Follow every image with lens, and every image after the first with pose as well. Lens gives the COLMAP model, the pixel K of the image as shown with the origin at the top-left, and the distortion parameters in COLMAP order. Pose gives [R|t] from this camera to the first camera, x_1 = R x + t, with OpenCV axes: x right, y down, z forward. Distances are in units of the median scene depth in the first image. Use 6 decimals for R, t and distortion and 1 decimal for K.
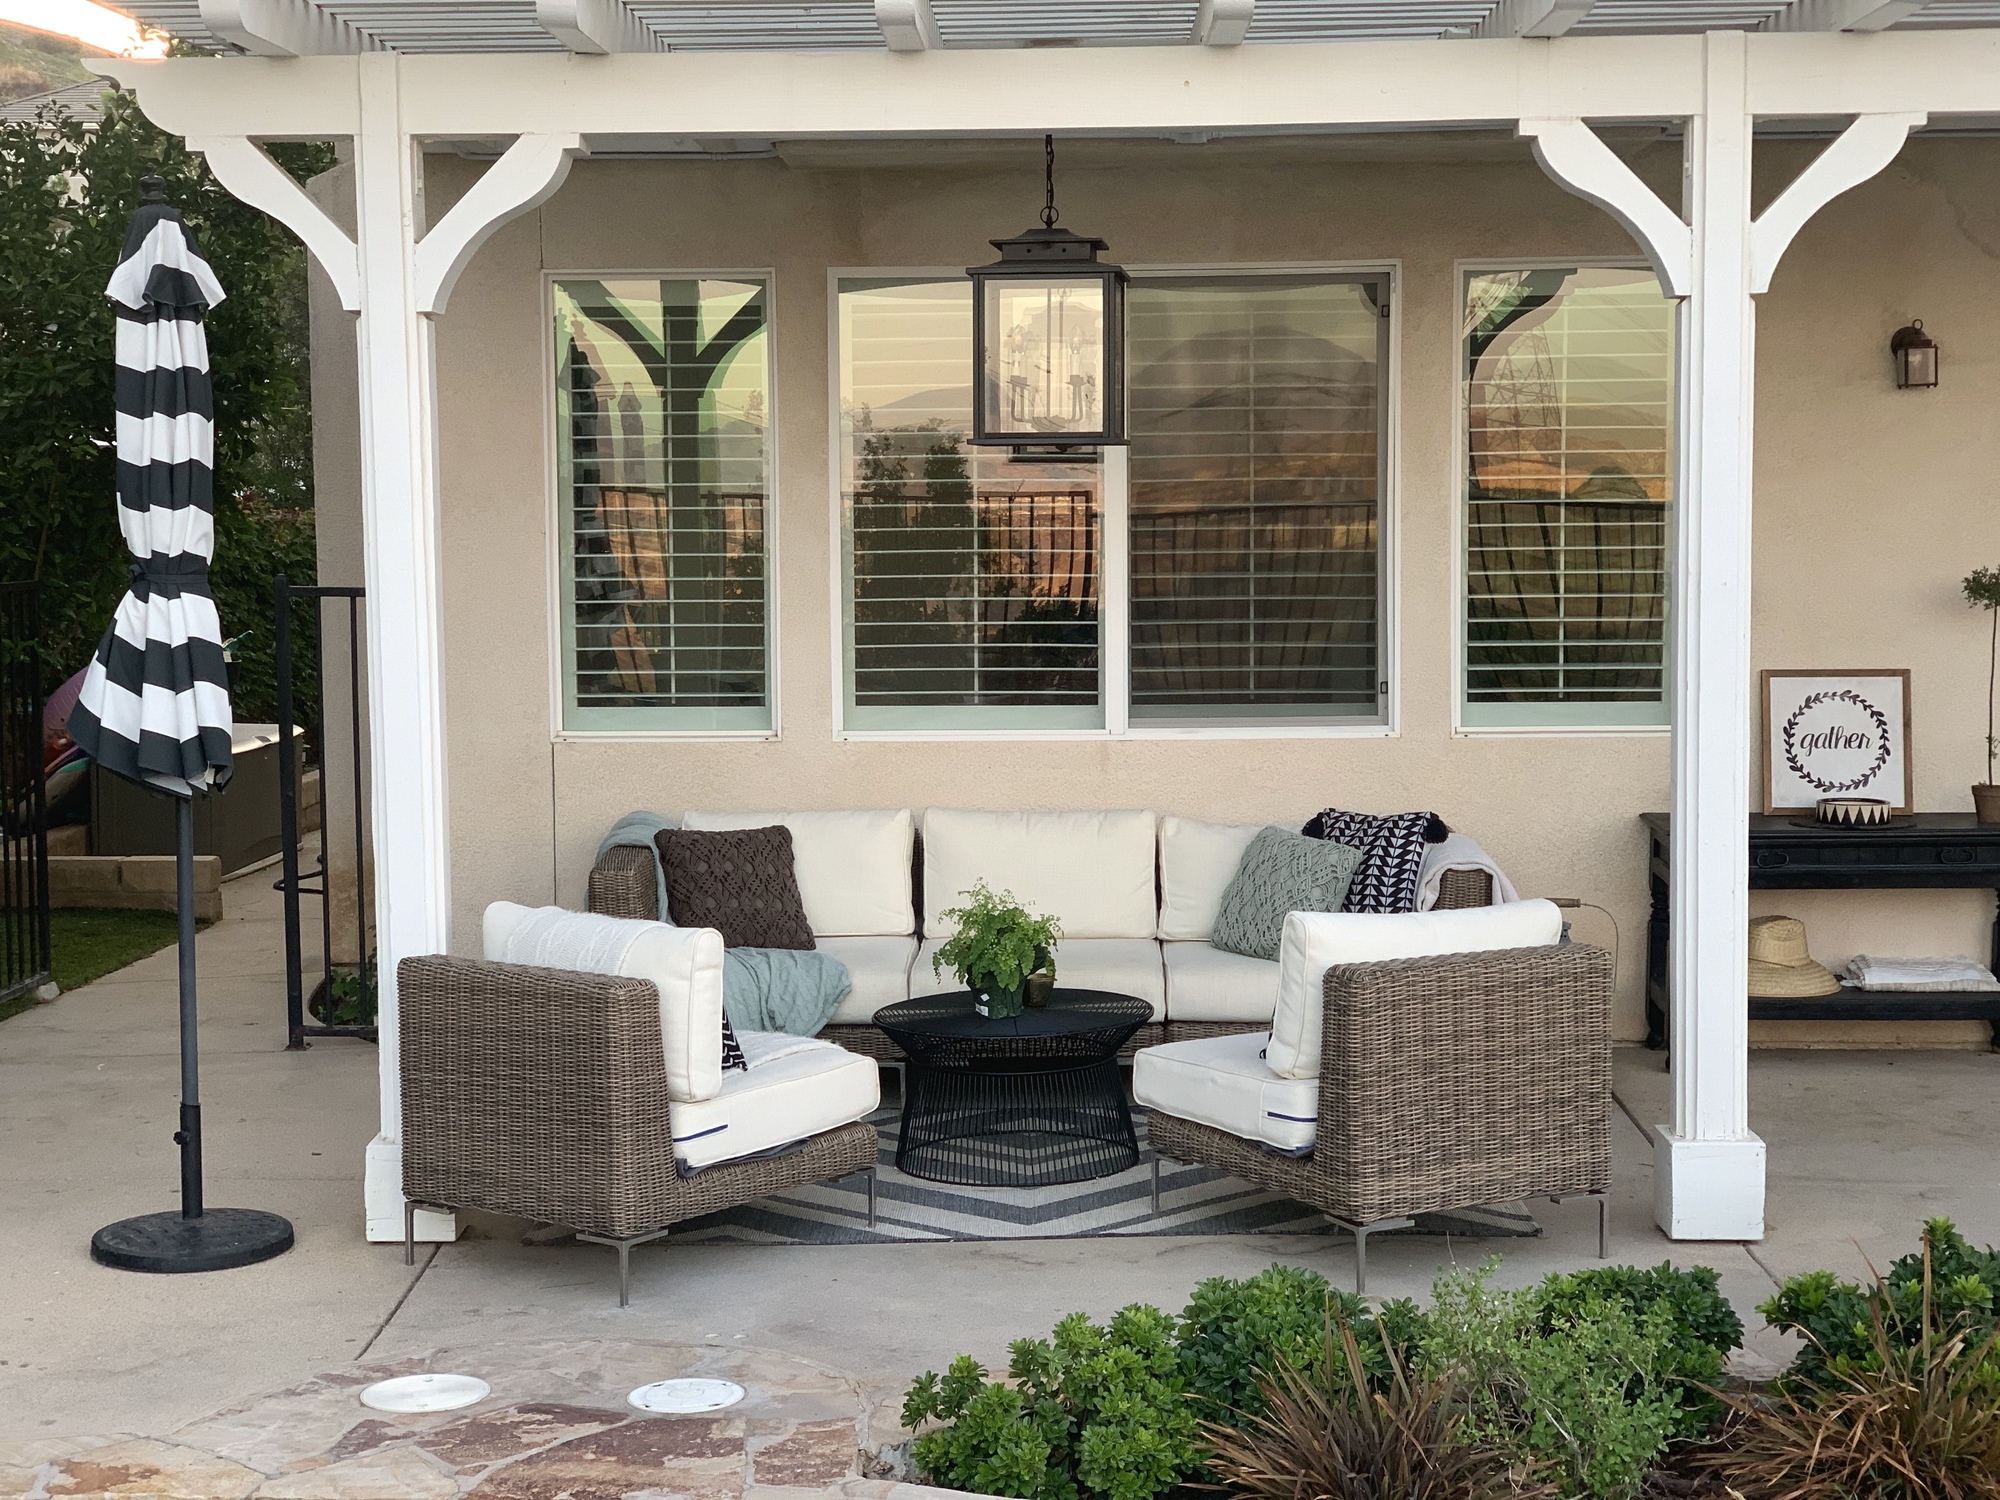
lens RADIAL K [[2923.1, 0, 998.1], [0, 2923.1, 759.9], [0, 0, 1]] dist [0.085046, 0.000000]
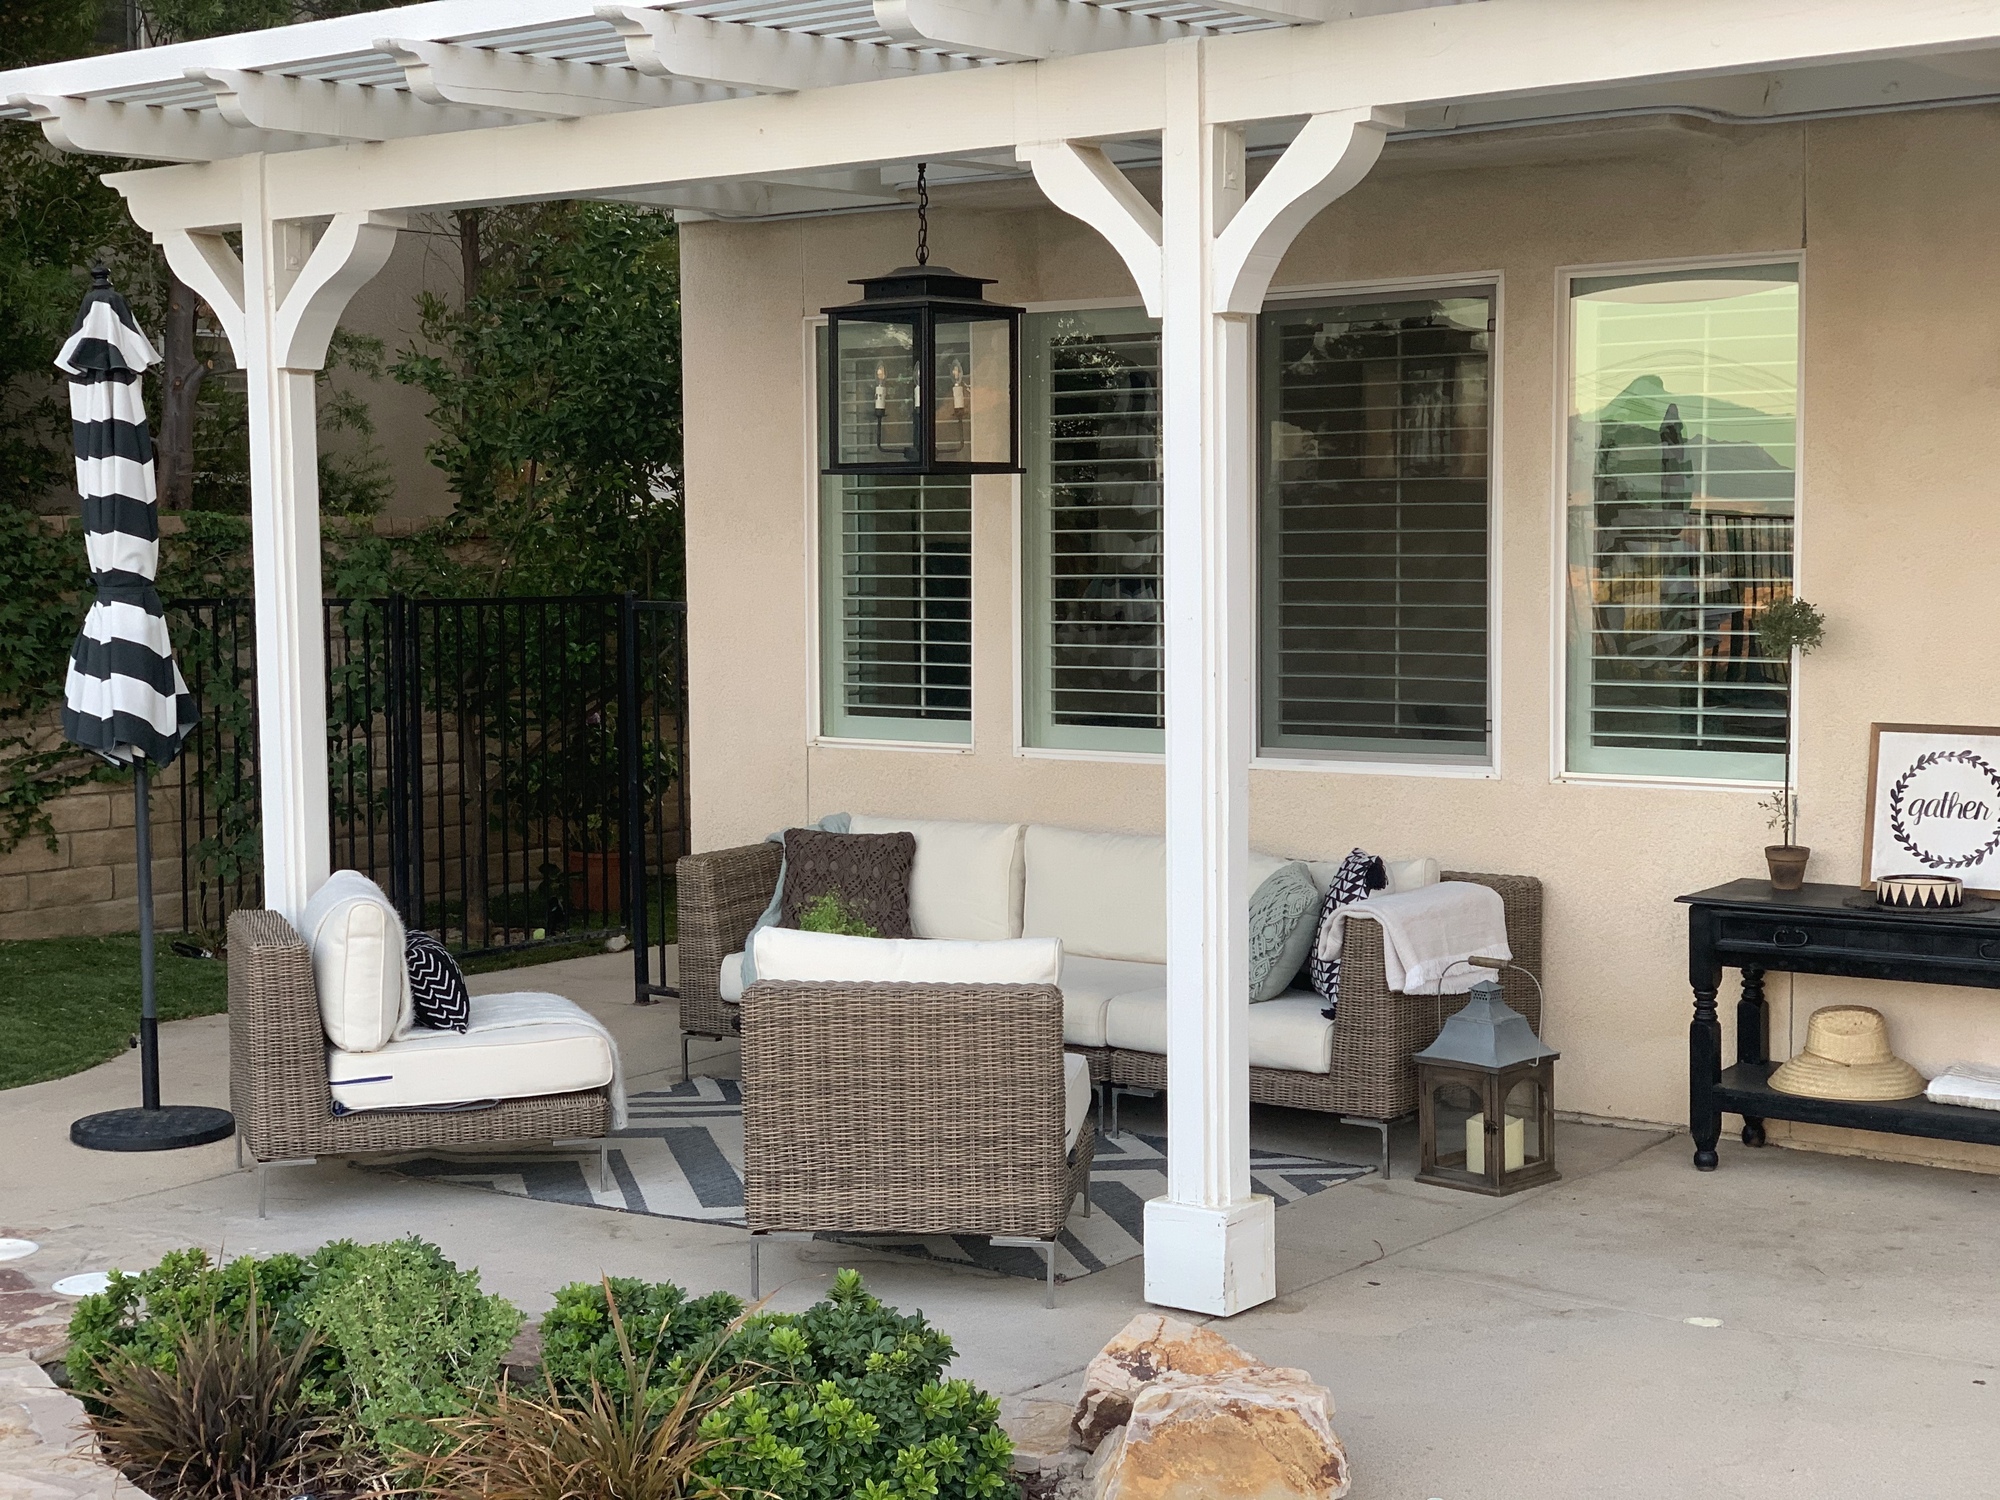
lens RADIAL K [[2923.1, 0, 994.3], [0, 2923.1, 759.5], [0, 0, 1]] dist [0.085046, 0.000000]
pose [[0.826801, 0.045917, -0.560617, 0.641188], [-0.049645, 0.998730, 0.008583, -0.017182], [0.560299, 0.020736, 0.828031, 0.161820]]
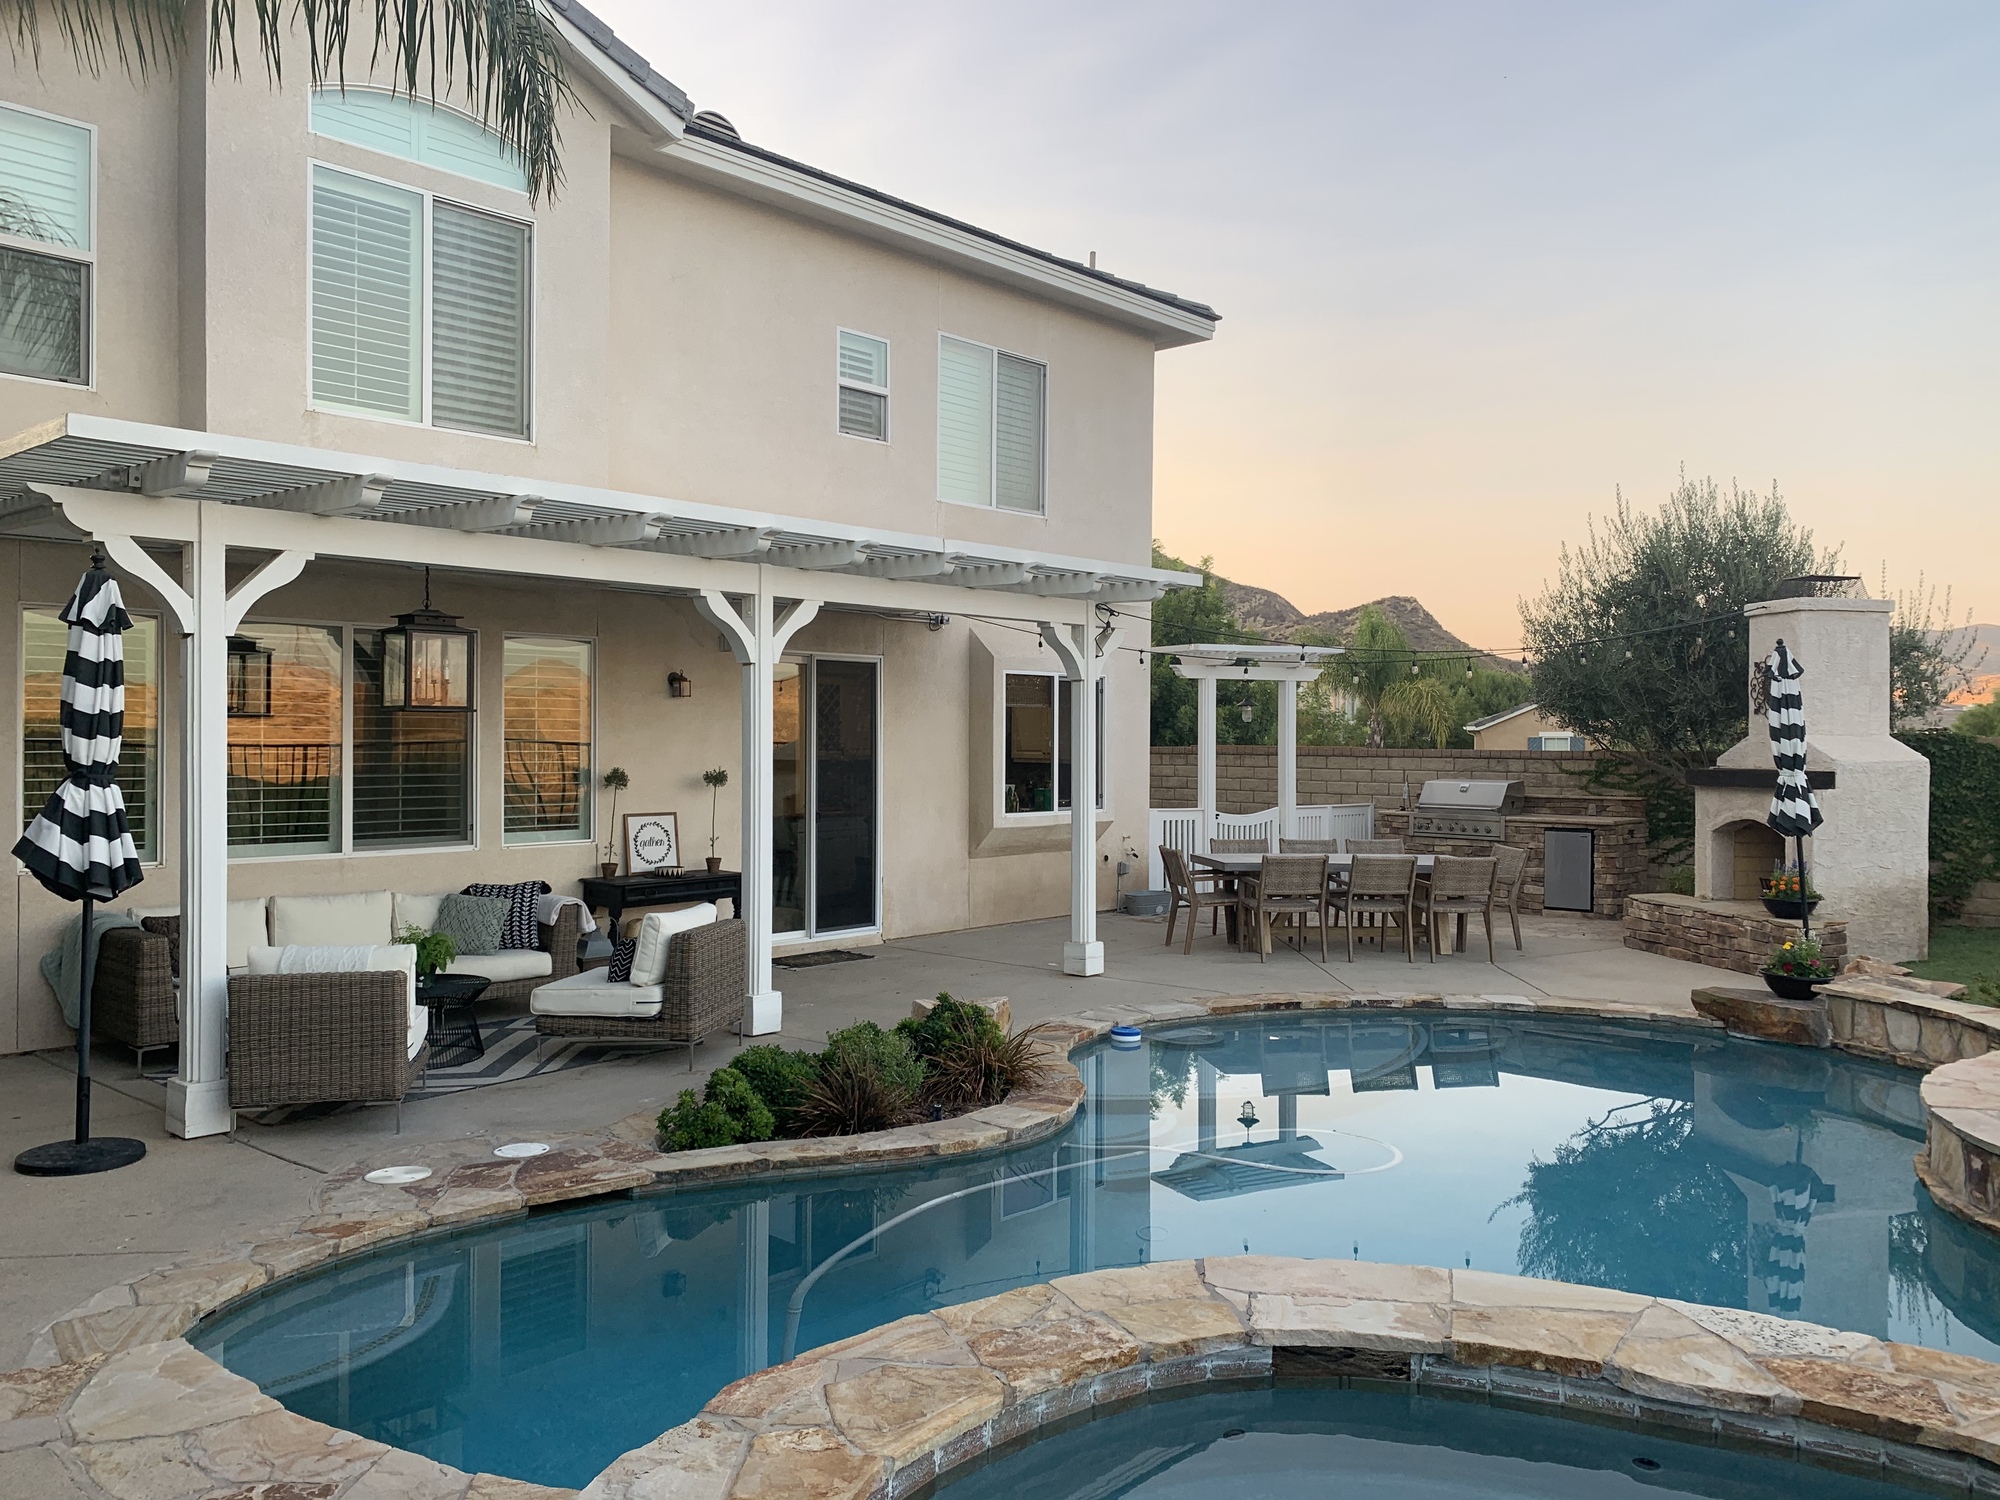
lens RADIAL K [[1488.4, 0, 982.5], [0, 1488.4, 741.0], [0, 0, 1]] dist [-0.001170, -0.010620]
pose [[0.655116, 0.010668, 0.755453, -0.541182], [0.058254, 0.996211, -0.064584, 0.005643], [-0.753279, 0.086318, 0.652012, 0.007082]]
